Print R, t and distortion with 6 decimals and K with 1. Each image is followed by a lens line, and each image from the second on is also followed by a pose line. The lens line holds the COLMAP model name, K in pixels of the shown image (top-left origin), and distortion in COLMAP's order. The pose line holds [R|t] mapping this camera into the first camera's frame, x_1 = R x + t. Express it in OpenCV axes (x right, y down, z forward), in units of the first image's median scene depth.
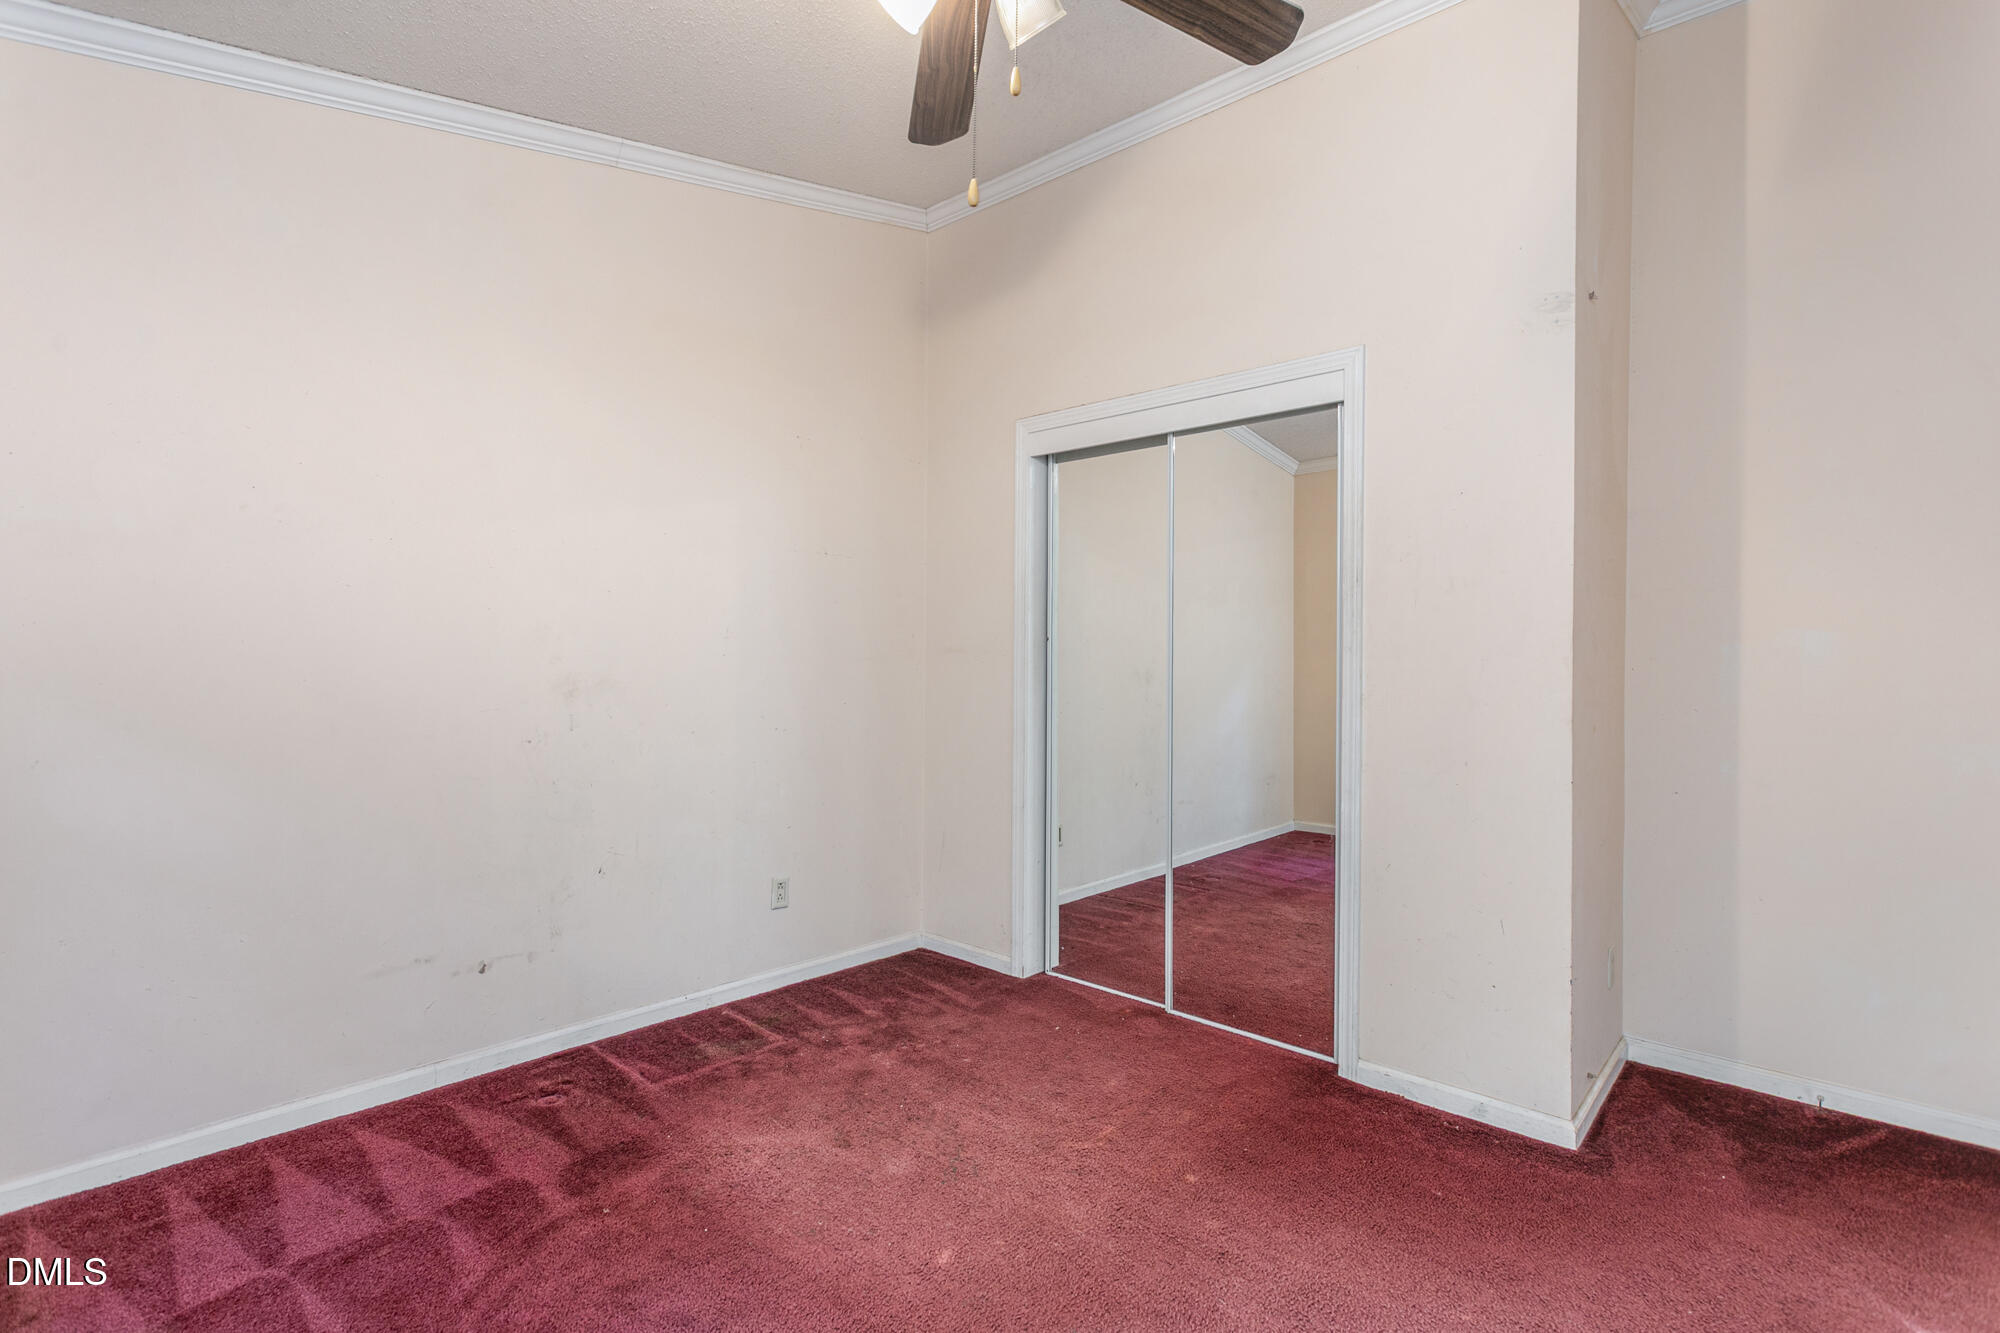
lens RADIAL K [[953.8, 0, 987.8], [0, 953.8, 662.3], [0, 0, 1]] dist [0.004759, -0.000246]
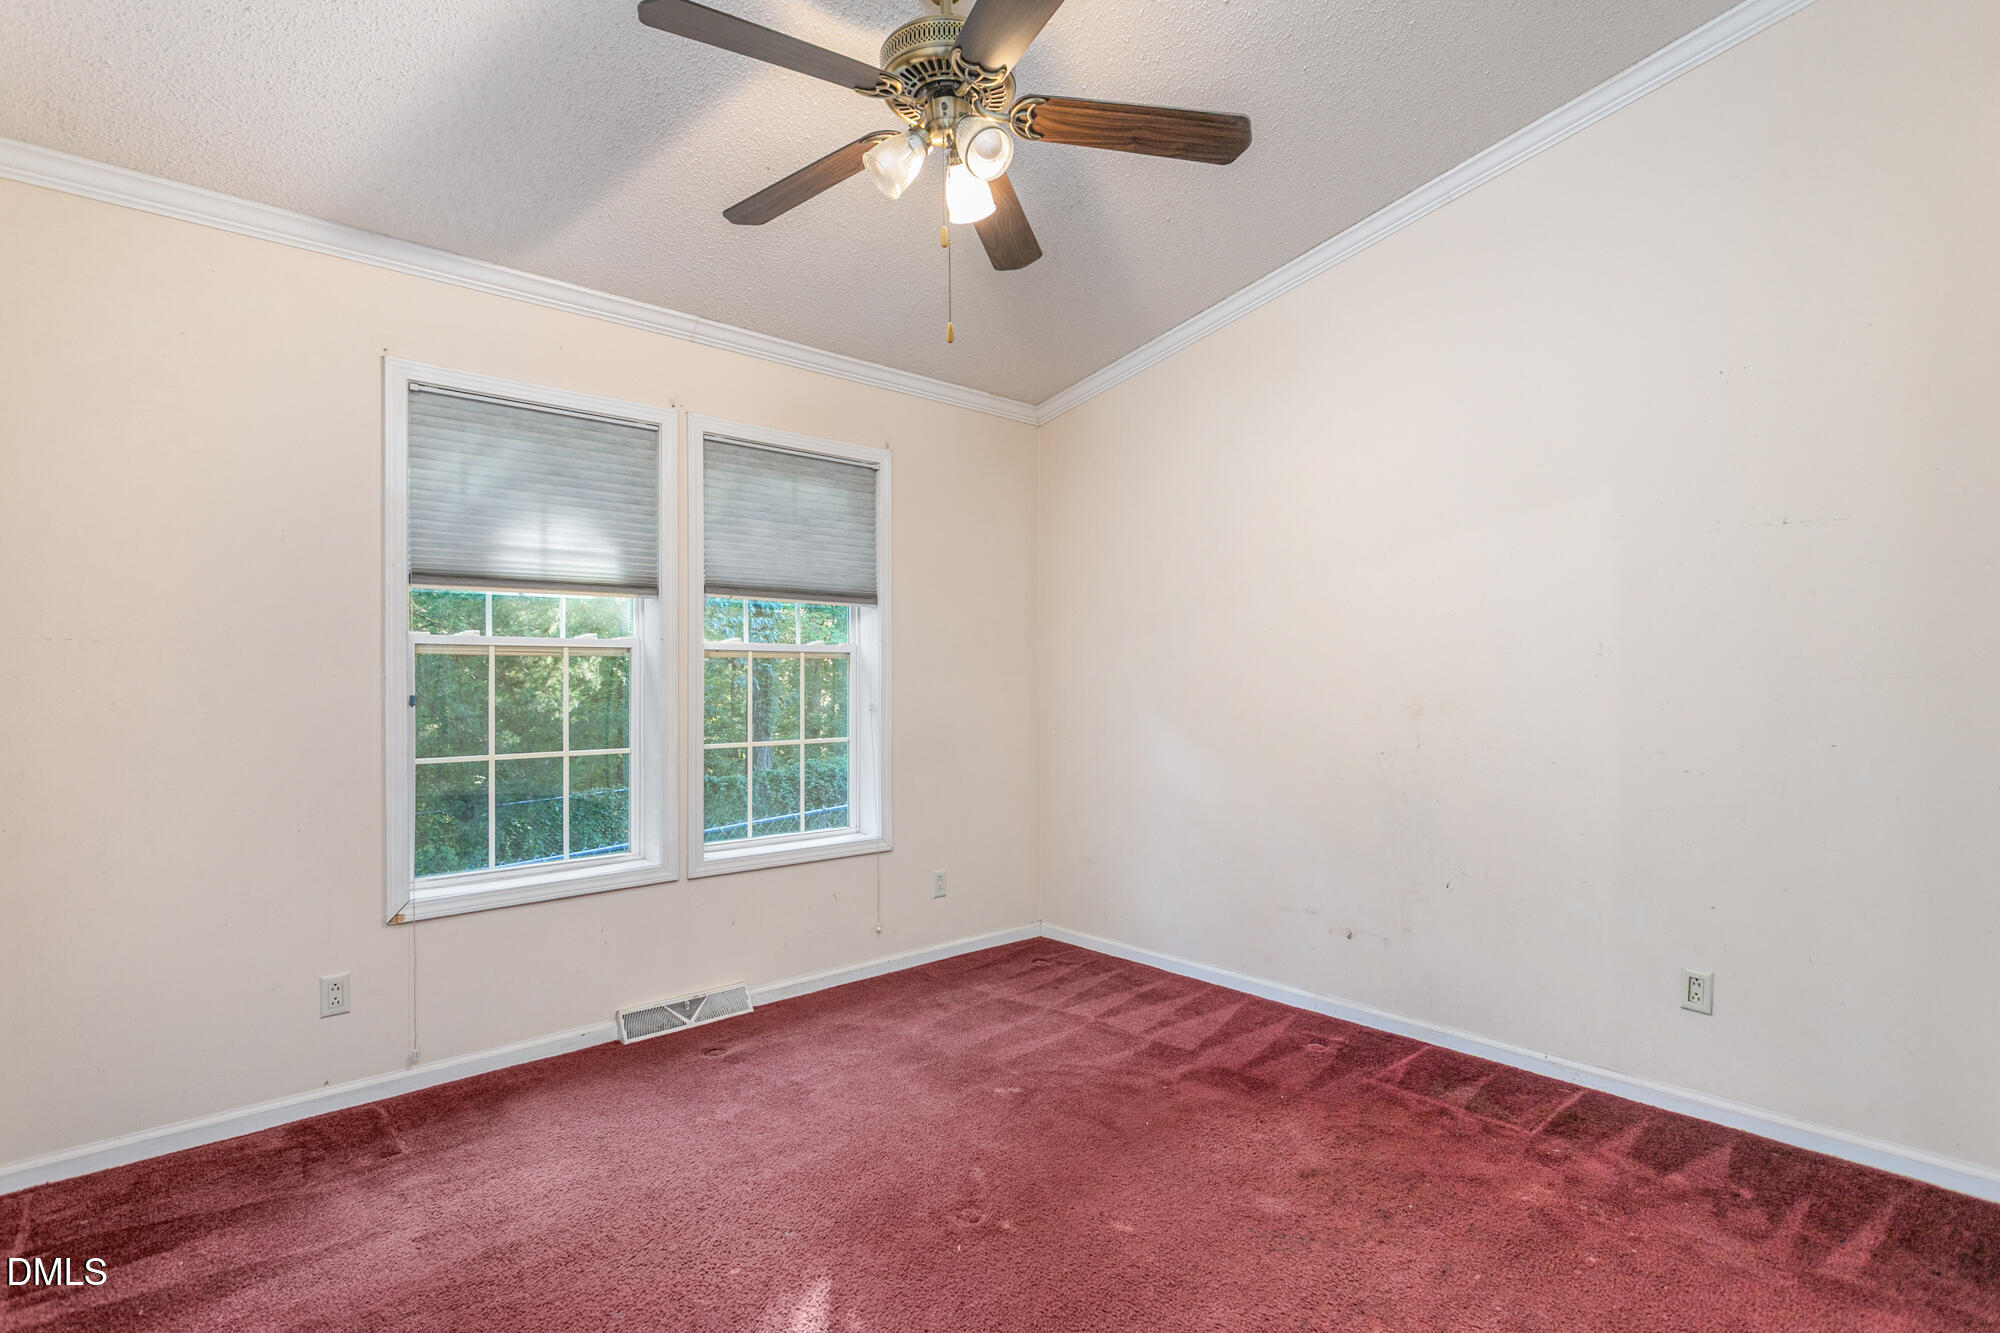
lens RADIAL K [[953.8, 0, 992.3], [0, 953.8, 678.8], [0, 0, 1]] dist [0.004759, -0.000246]
pose [[-0.093723, -0.011967, -0.995526, 0.740191], [0.006002, 0.999903, -0.012585, 0.004465], [0.995580, -0.007154, -0.093642, 0.663996]]
